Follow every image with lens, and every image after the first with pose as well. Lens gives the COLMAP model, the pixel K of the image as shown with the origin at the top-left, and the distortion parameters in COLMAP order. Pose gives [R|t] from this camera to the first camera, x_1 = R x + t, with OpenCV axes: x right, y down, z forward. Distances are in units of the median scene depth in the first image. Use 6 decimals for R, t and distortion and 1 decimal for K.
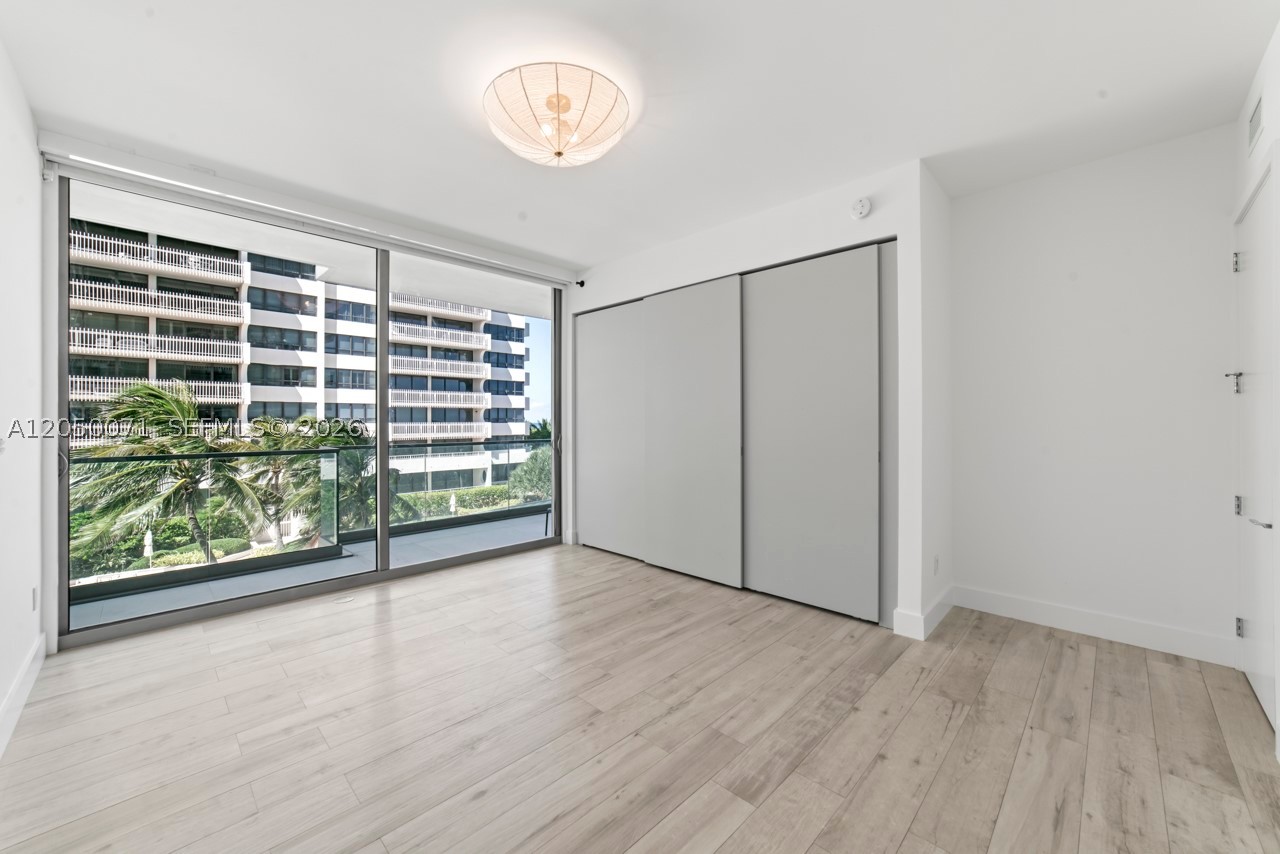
lens RADIAL K [[503.2, 0, 663.3], [0, 503.2, 424.8], [0, 0, 1]] dist [-0.011426, -0.000024]
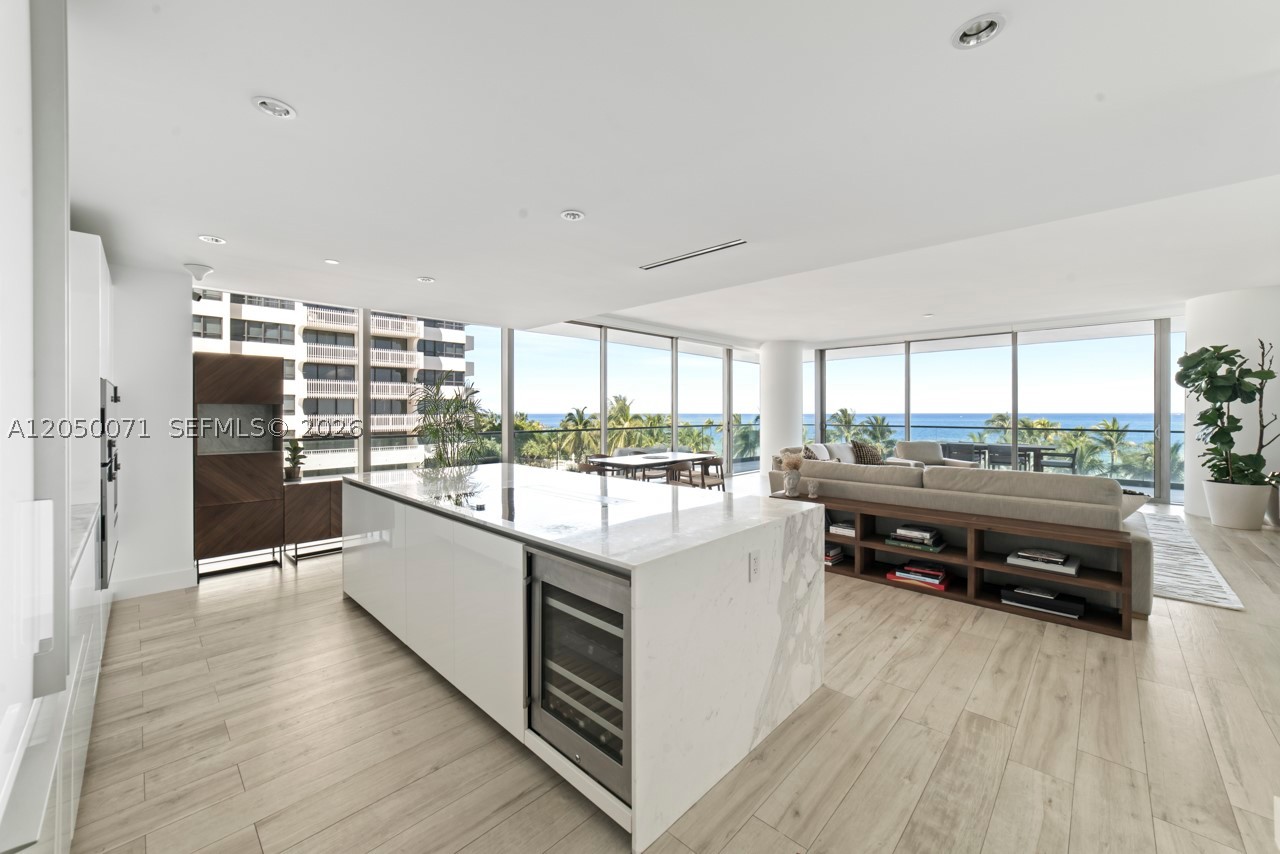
lens RADIAL K [[488.8, 0, 642.1], [0, 488.8, 419.9], [0, 0, 1]] dist [-0.005476, 0.002956]
pose [[0.999764, -0.000379, -0.021715, 0.089195], [0.000565, 0.999963, 0.008562, -0.002087], [0.021711, -0.008572, 0.999728, 0.089146]]
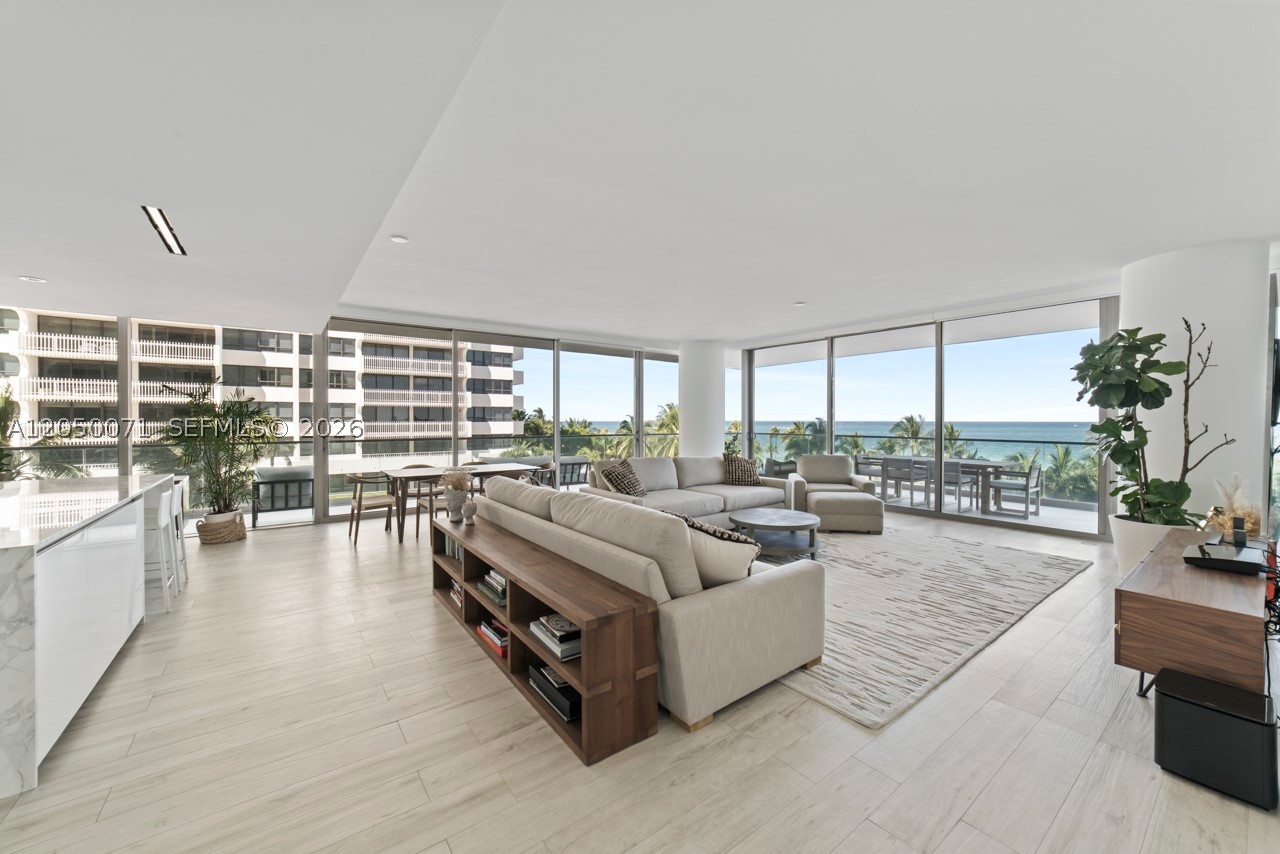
lens RADIAL K [[488.8, 0, 640.0], [0, 488.8, 422.2], [0, 0, 1]] dist [-0.005476, 0.002956]
pose [[0.983306, 0.001946, -0.181949, 0.162051], [-0.002326, 0.999996, -0.001875, -0.002389], [0.181945, 0.002267, 0.983306, 0.112661]]
